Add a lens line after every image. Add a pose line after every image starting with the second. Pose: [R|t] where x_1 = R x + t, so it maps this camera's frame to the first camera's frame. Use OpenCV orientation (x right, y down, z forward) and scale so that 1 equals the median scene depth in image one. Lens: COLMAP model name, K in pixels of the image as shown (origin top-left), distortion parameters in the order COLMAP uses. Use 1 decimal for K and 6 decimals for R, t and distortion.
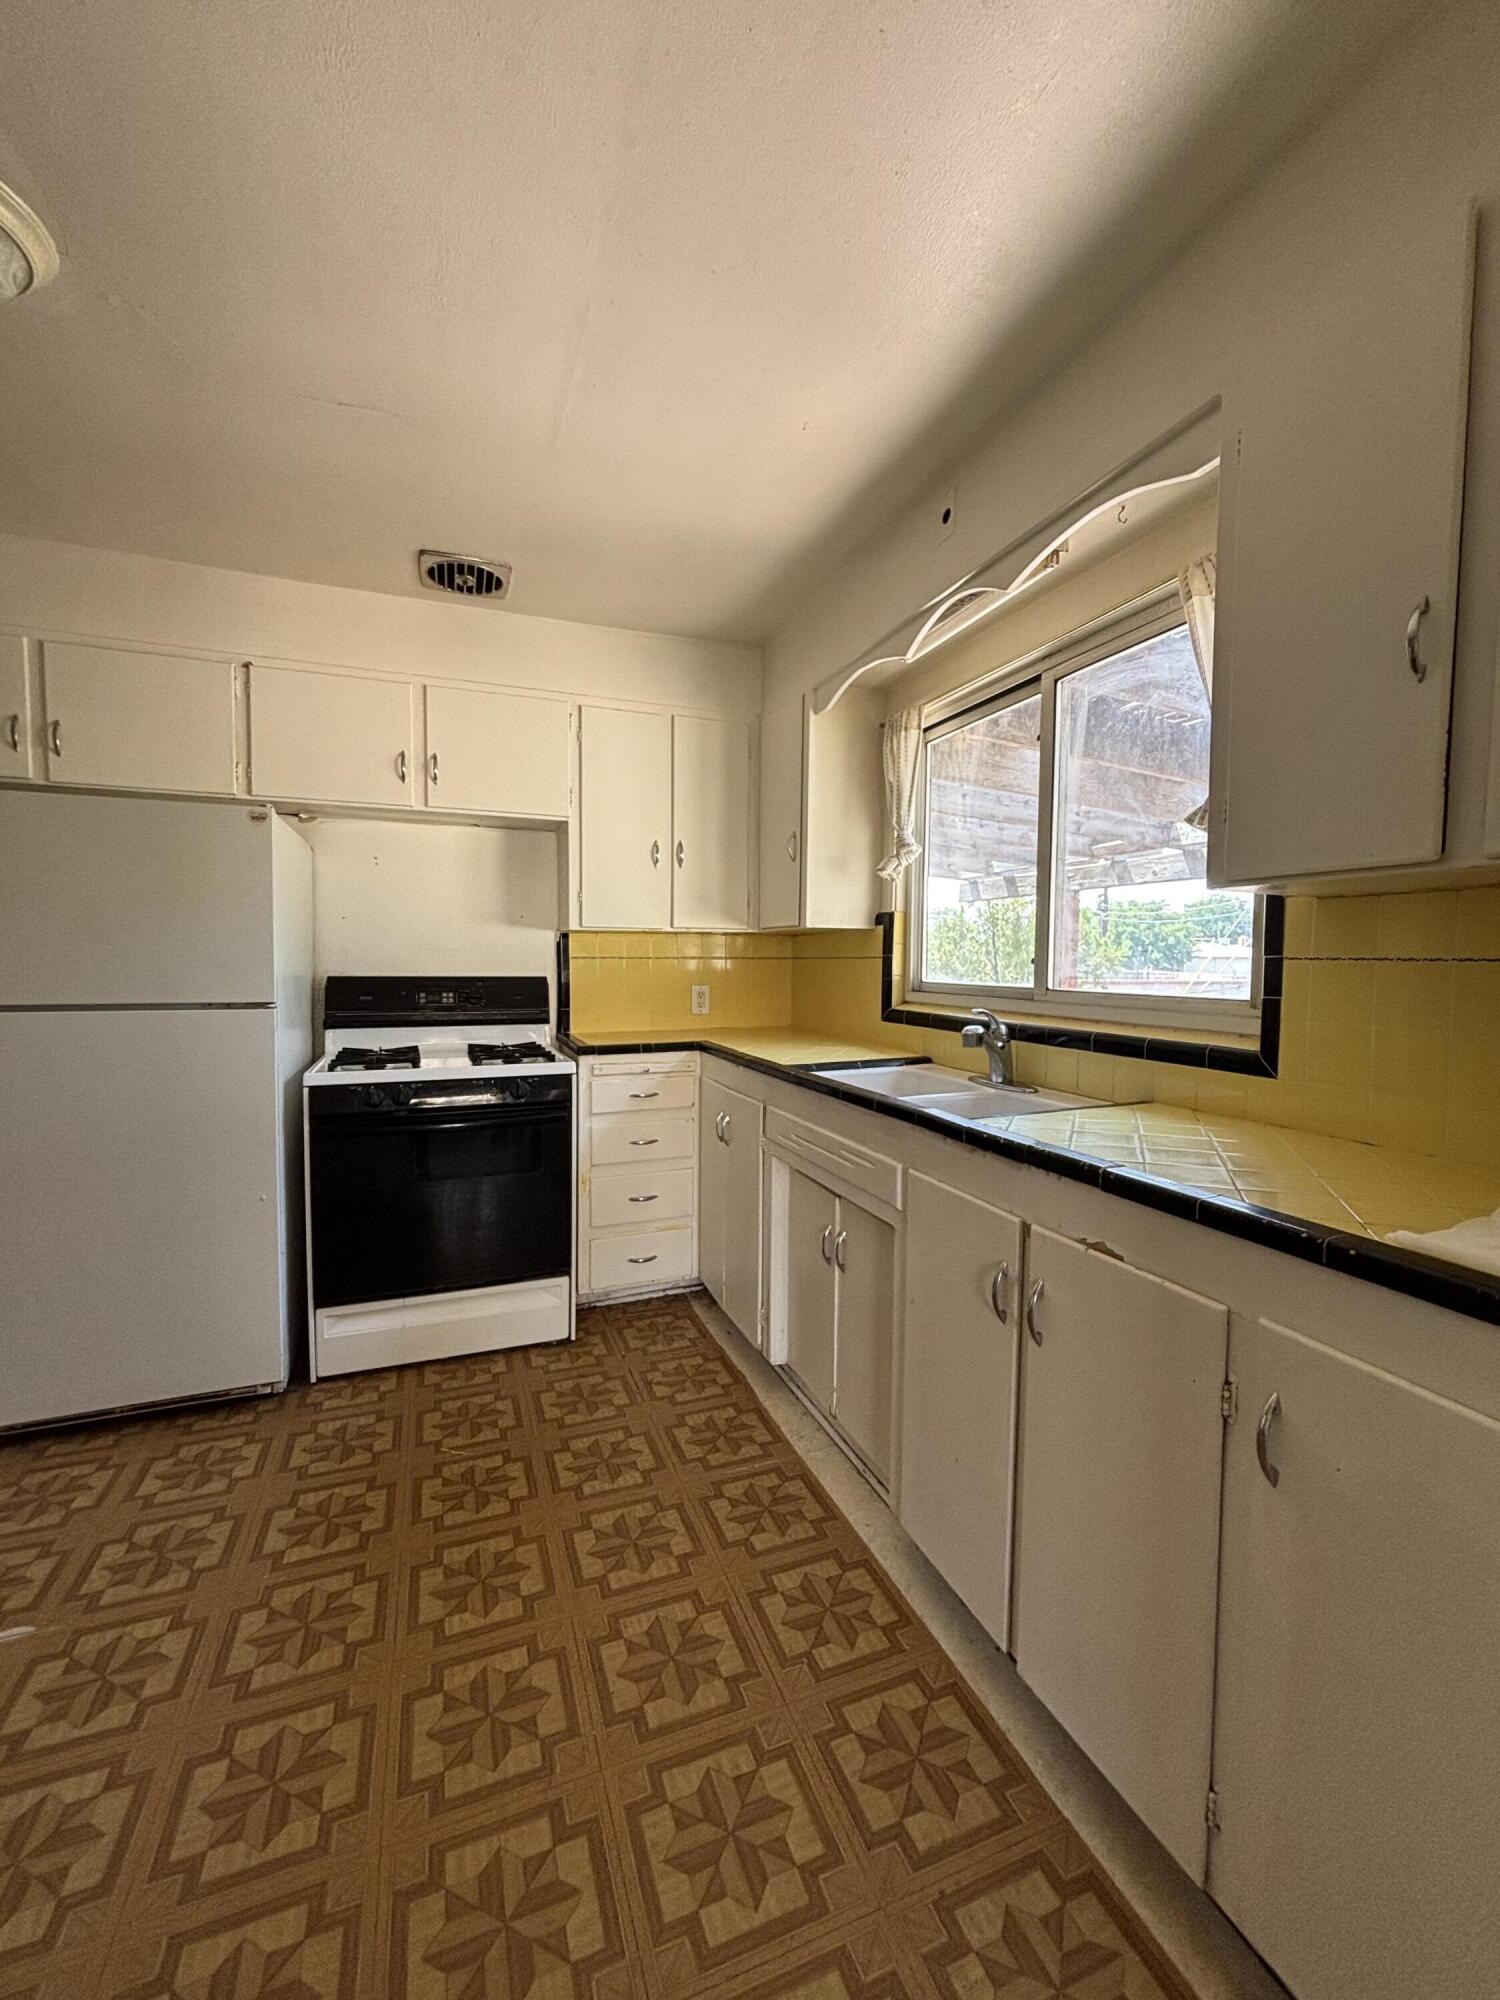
lens RADIAL K [[814.8, 0, 750.0], [0, 814.8, 1000.0], [0, 0, 1]] dist [-0.011576, 0.011274]
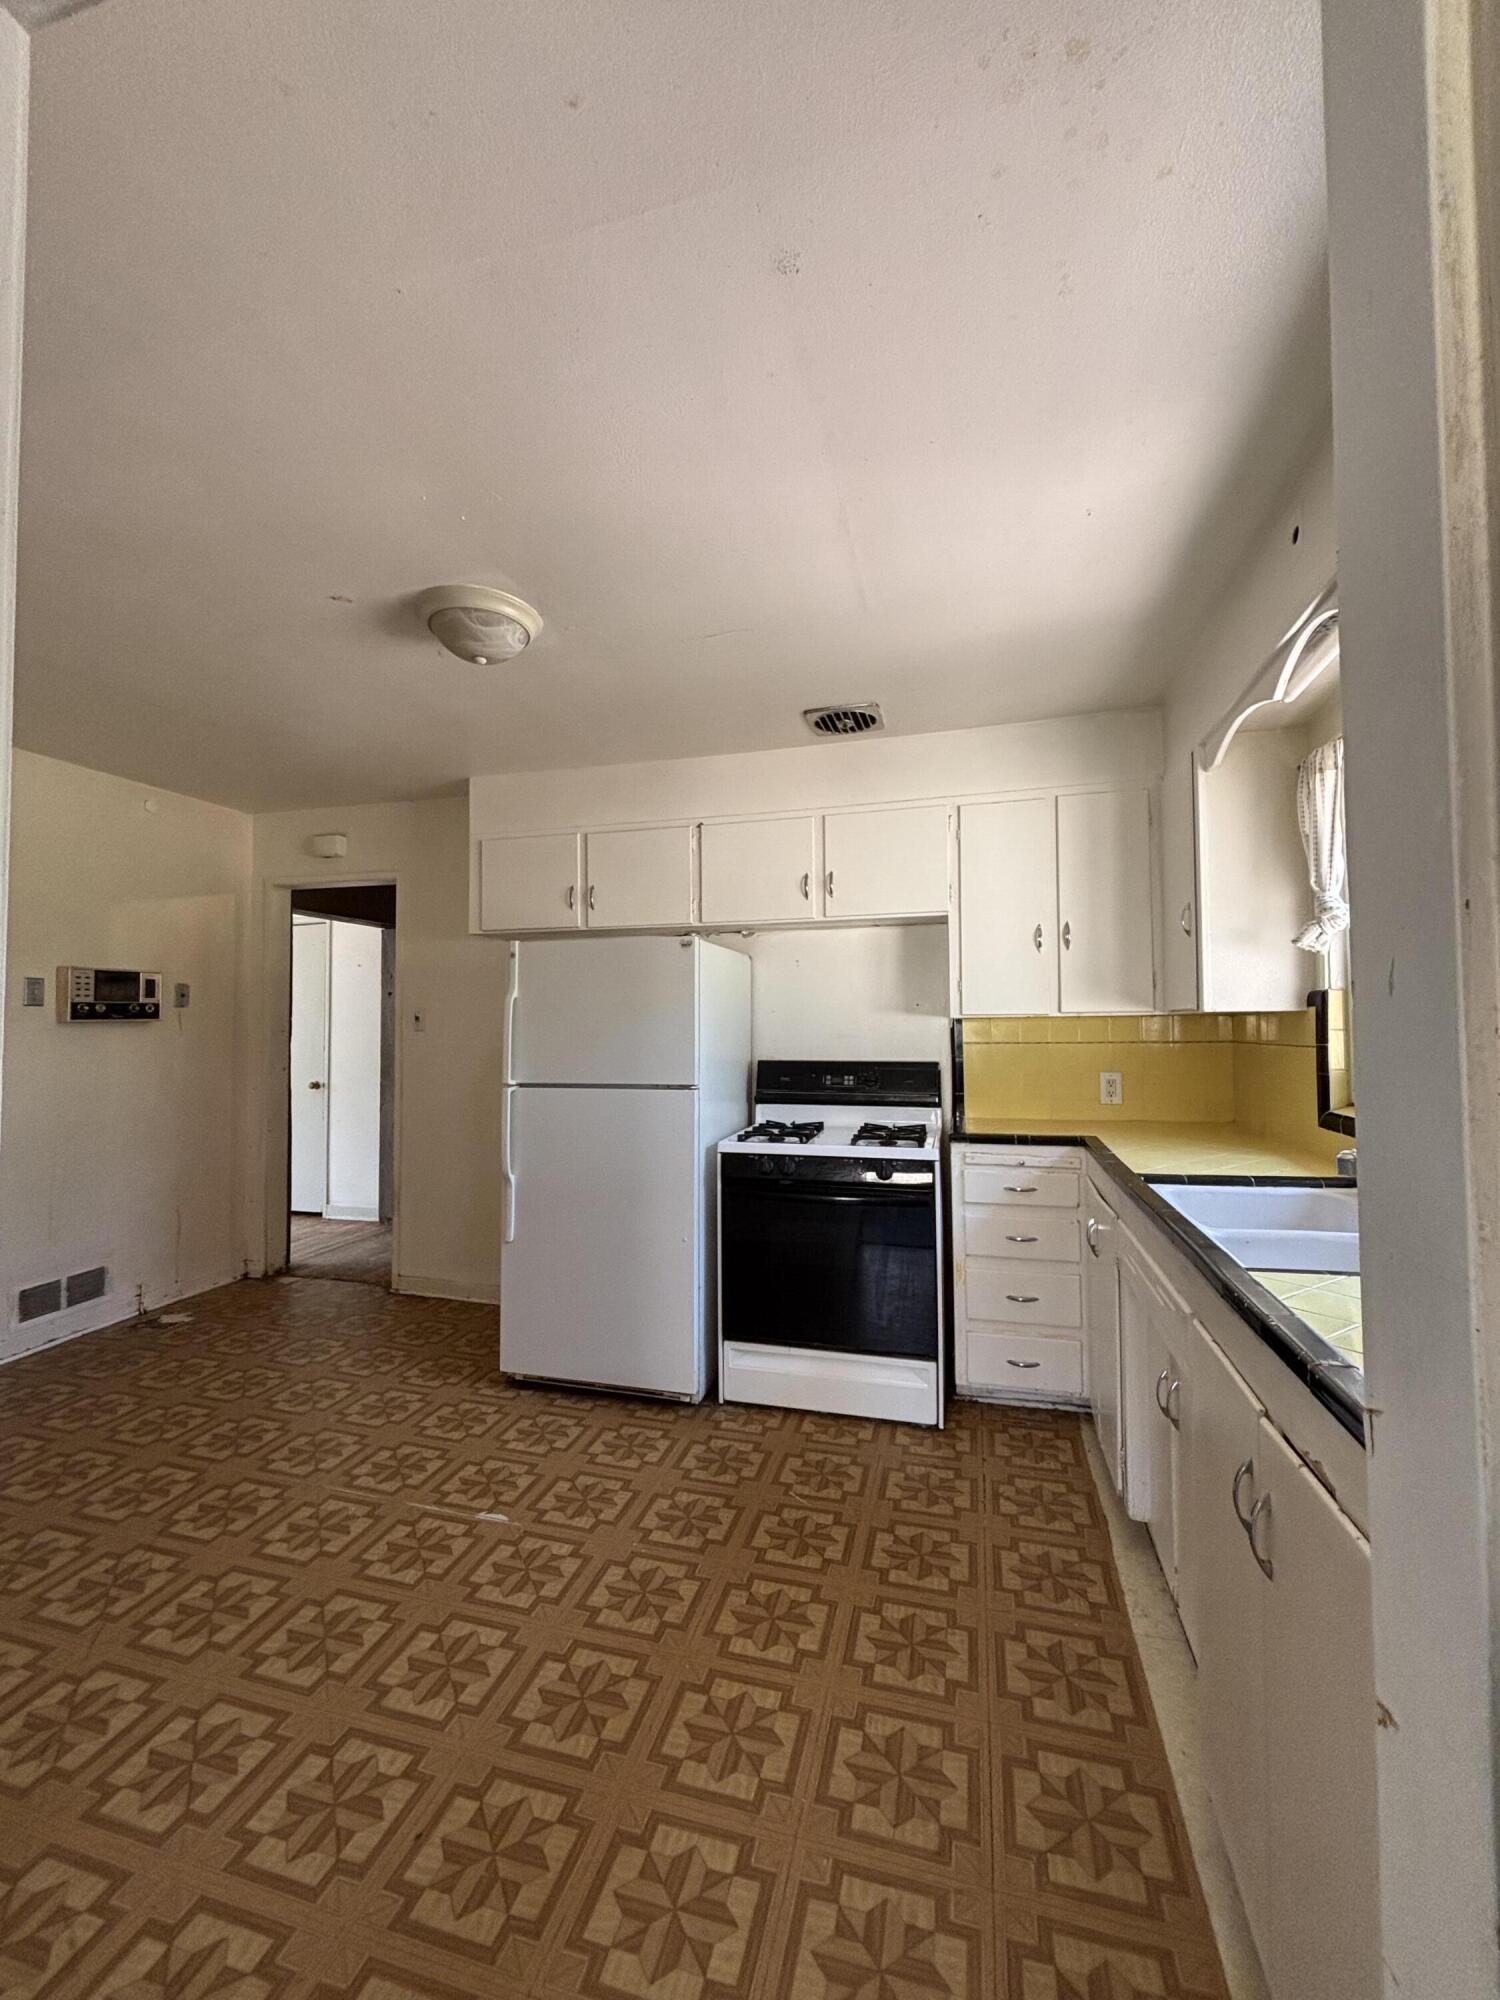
lens RADIAL K [[814.8, 0, 750.0], [0, 814.8, 1000.0], [0, 0, 1]] dist [-0.011576, 0.011274]
pose [[0.803980, -0.033078, -0.593735, 0.232635], [-0.015622, 0.996932, -0.076694, -0.033597], [0.594451, 0.070936, 0.800997, 0.017052]]
